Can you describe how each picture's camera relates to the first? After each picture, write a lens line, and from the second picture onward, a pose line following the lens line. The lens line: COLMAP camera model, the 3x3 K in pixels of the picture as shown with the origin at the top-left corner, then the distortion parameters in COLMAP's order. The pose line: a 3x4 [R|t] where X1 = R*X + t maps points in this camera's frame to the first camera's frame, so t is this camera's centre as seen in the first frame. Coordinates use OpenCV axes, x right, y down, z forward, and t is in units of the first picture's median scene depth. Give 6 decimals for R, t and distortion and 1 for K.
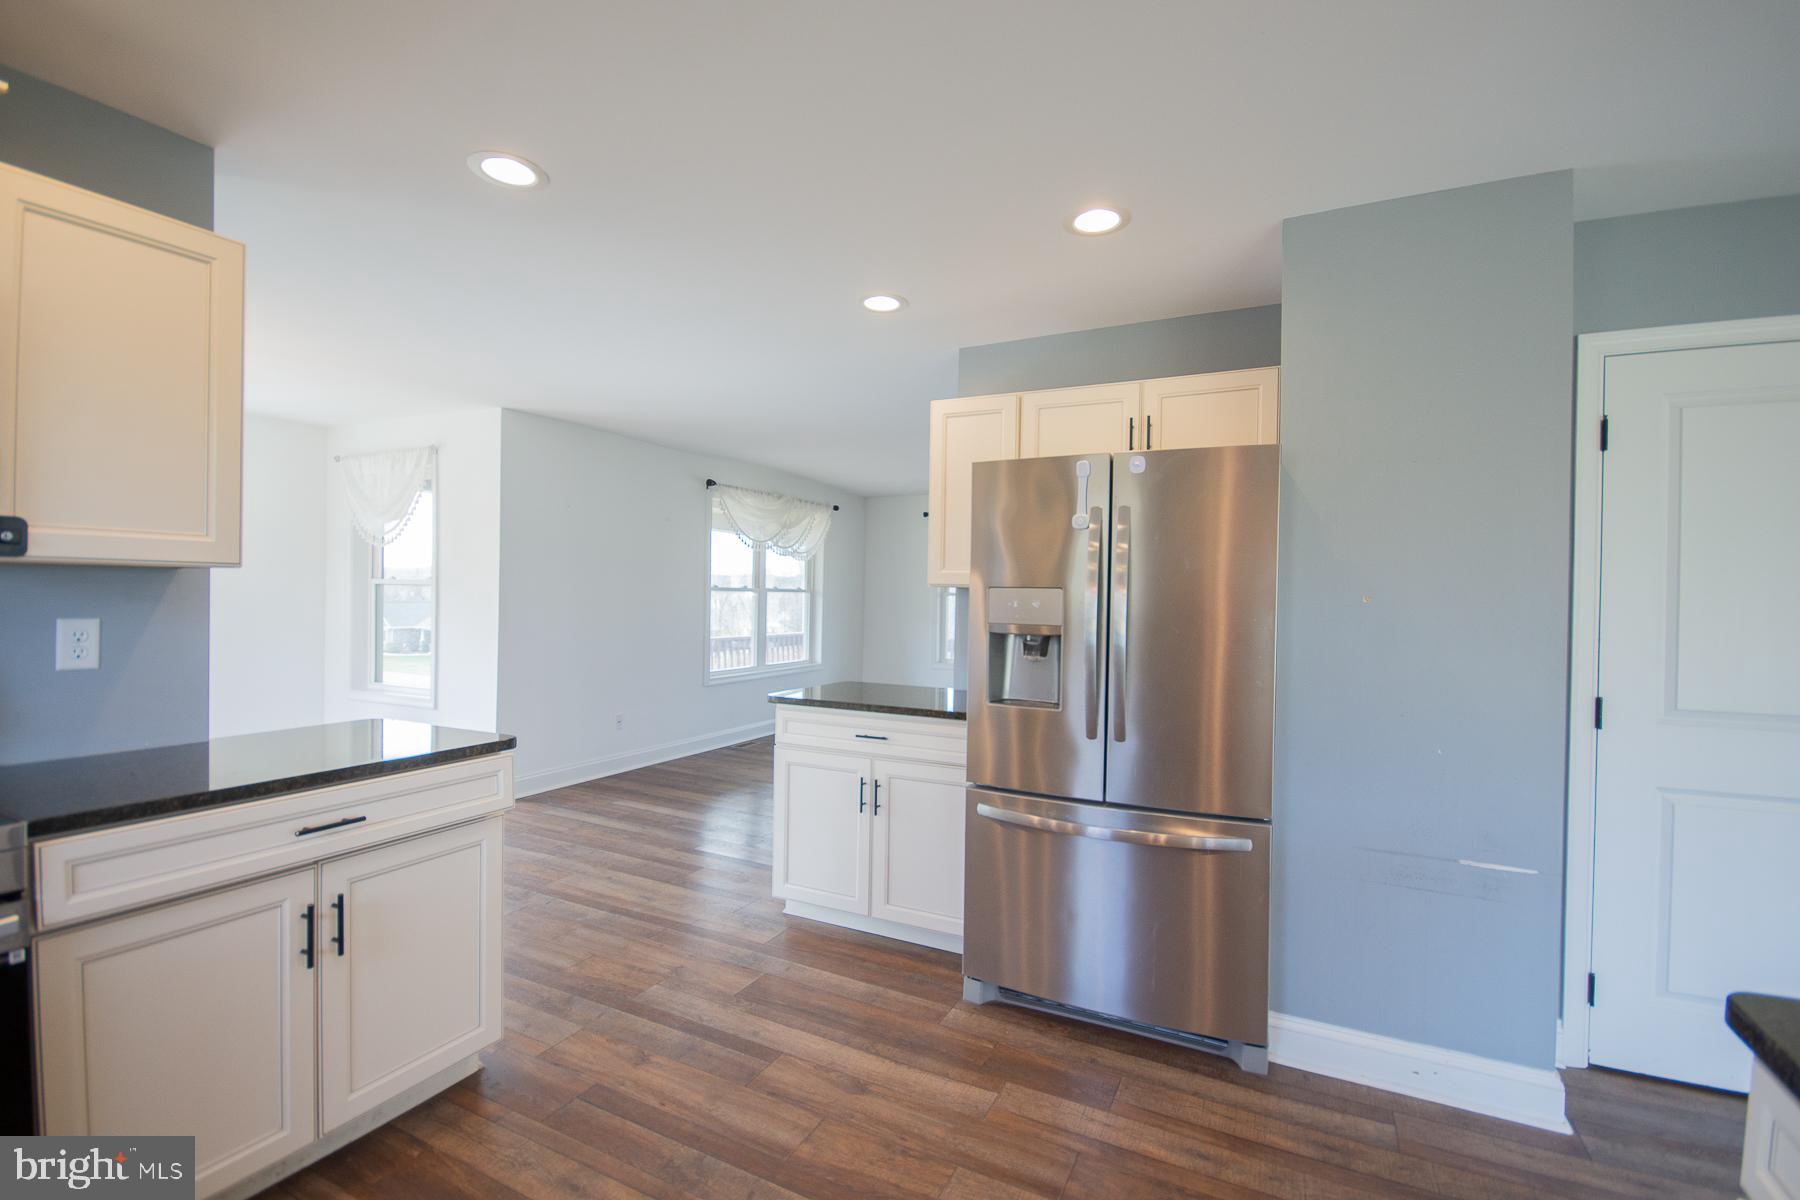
lens RADIAL K [[790.4, 0, 895.7], [0, 790.4, 601.2], [0, 0, 1]] dist [0.001143, -0.000548]
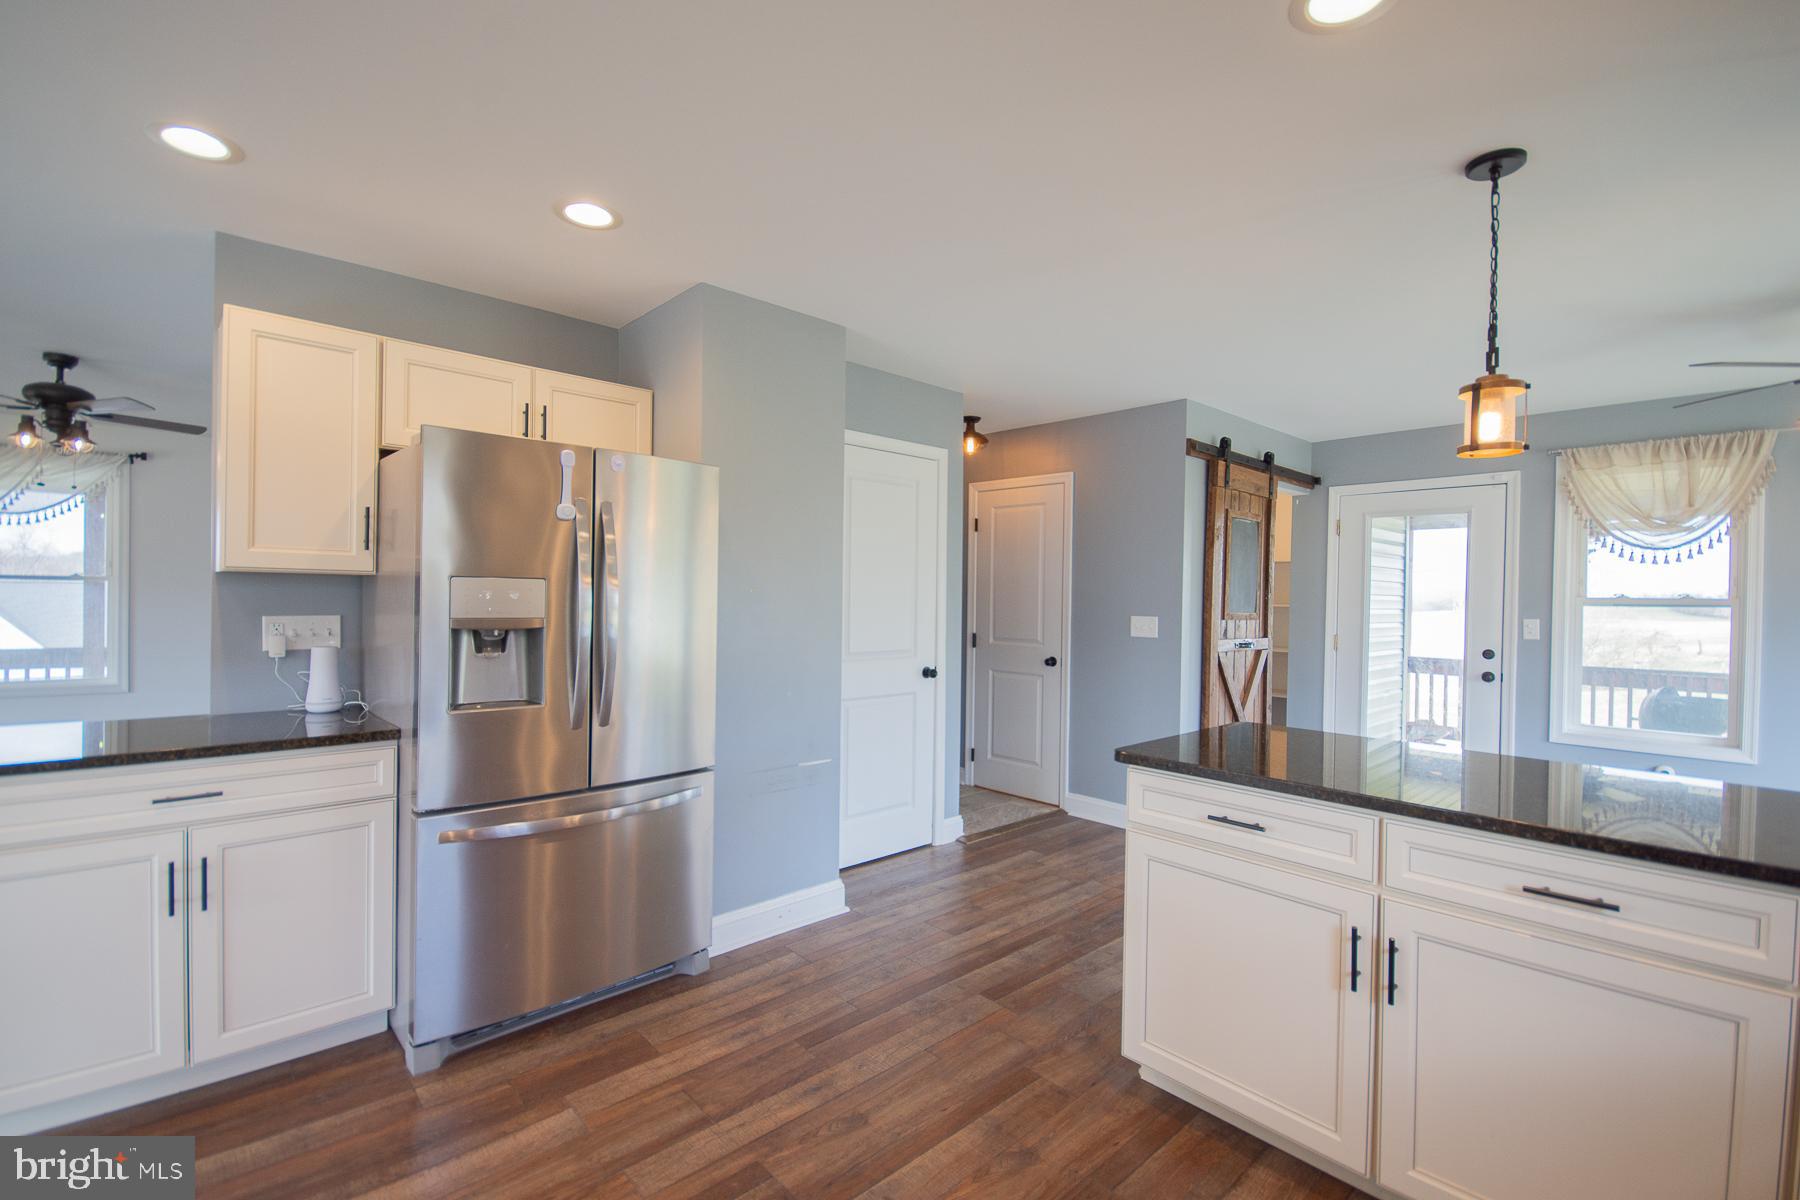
lens RADIAL K [[790.4, 0, 895.7], [0, 790.4, 601.2], [0, 0, 1]] dist [0.001143, -0.000548]
pose [[0.351697, -0.017147, 0.935957, -0.574846], [-0.002191, 0.999814, 0.019140, -0.008509], [-0.936111, -0.008782, 0.351594, 0.280722]]
